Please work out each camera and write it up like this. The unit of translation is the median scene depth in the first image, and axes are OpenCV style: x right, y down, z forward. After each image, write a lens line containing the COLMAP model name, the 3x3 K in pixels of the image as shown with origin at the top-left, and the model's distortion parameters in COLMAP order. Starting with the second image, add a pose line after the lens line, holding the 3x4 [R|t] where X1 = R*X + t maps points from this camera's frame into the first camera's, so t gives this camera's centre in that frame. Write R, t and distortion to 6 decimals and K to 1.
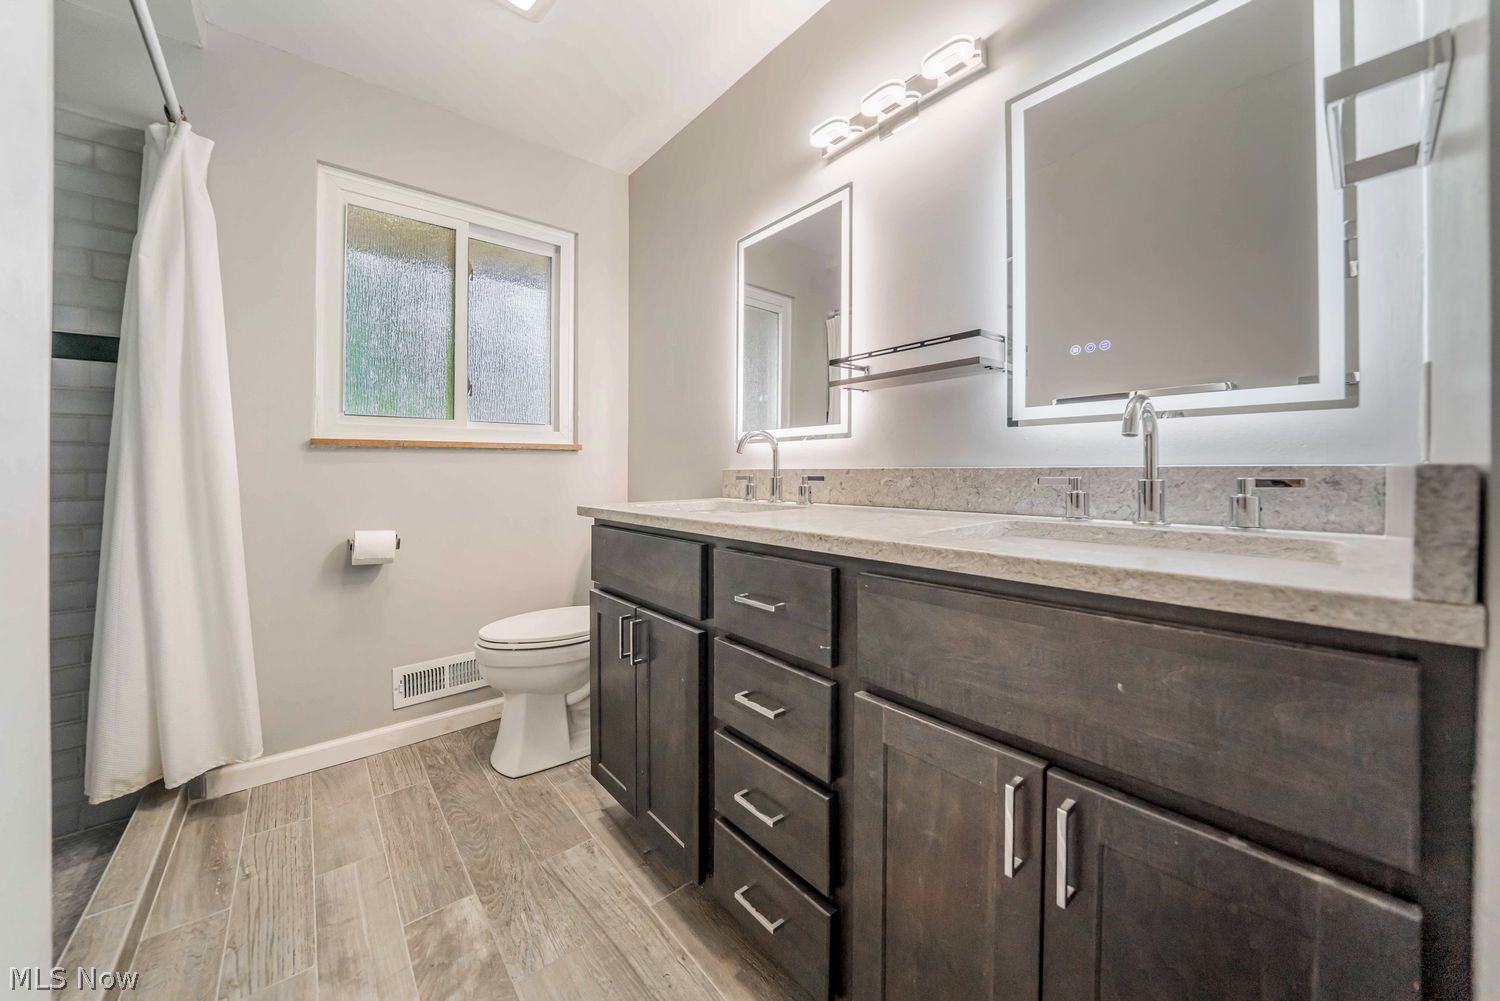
lens RADIAL K [[537.1, 0, 747.9], [0, 537.1, 461.1], [0, 0, 1]] dist [-0.022449, 0.001790]
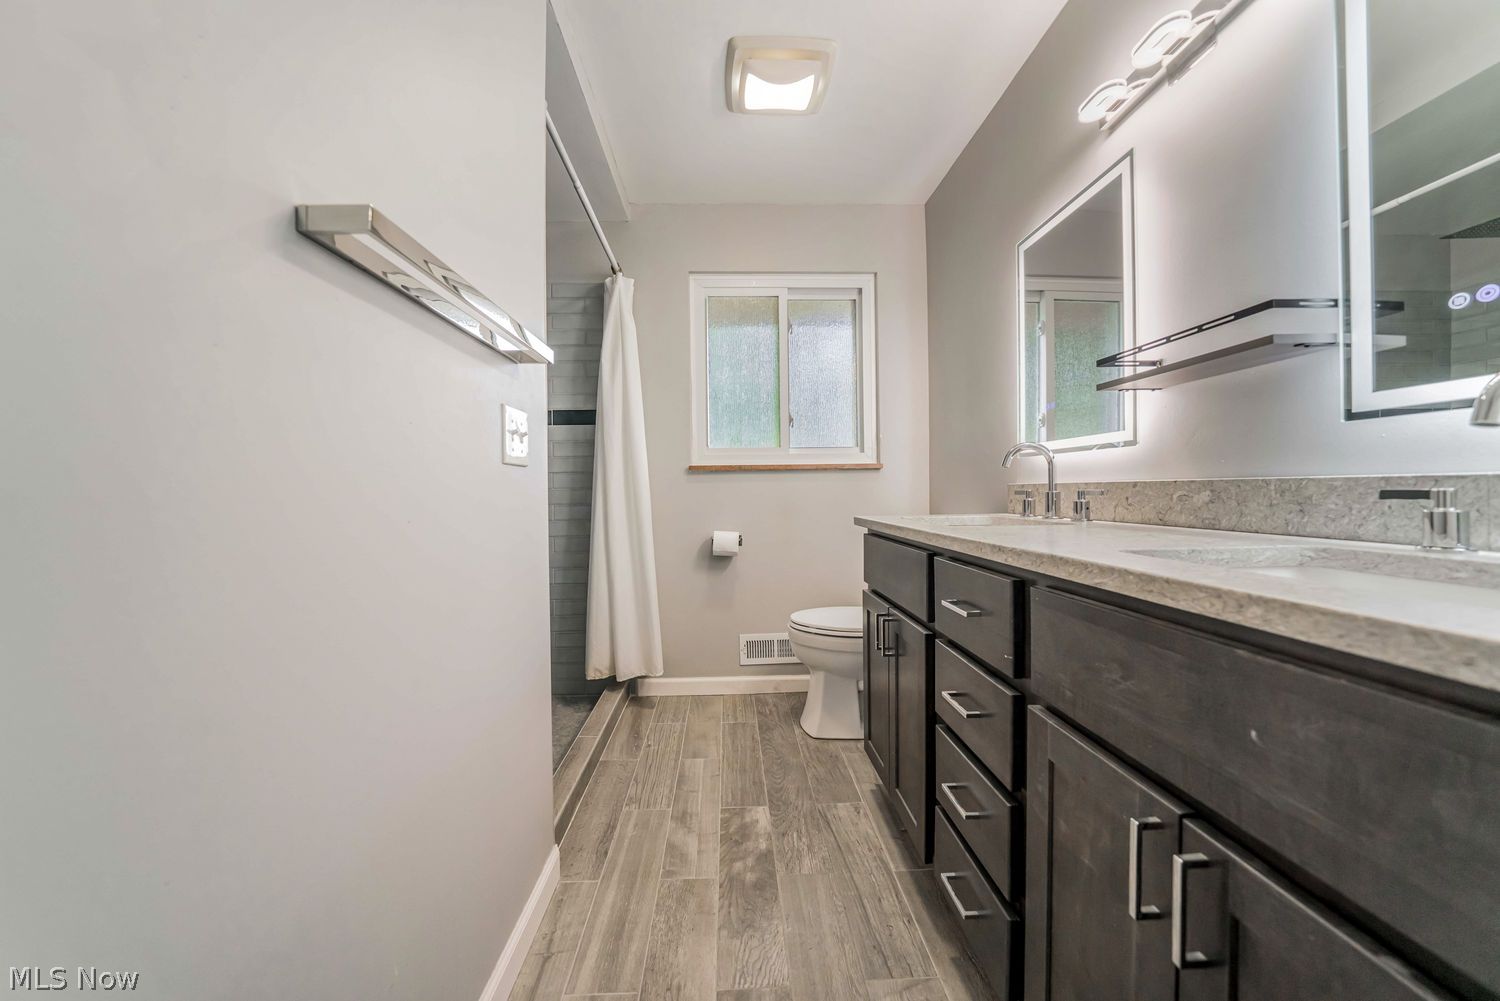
lens RADIAL K [[522.2, 0, 740.9], [0, 522.2, 482.9], [0, 0, 1]] dist [-0.019154, 0.000384]
pose [[0.787115, -0.011889, -0.616692, 0.228562], [0.016700, 0.999858, 0.002040, 0.004737], [0.616580, -0.011904, 0.787202, -0.053750]]
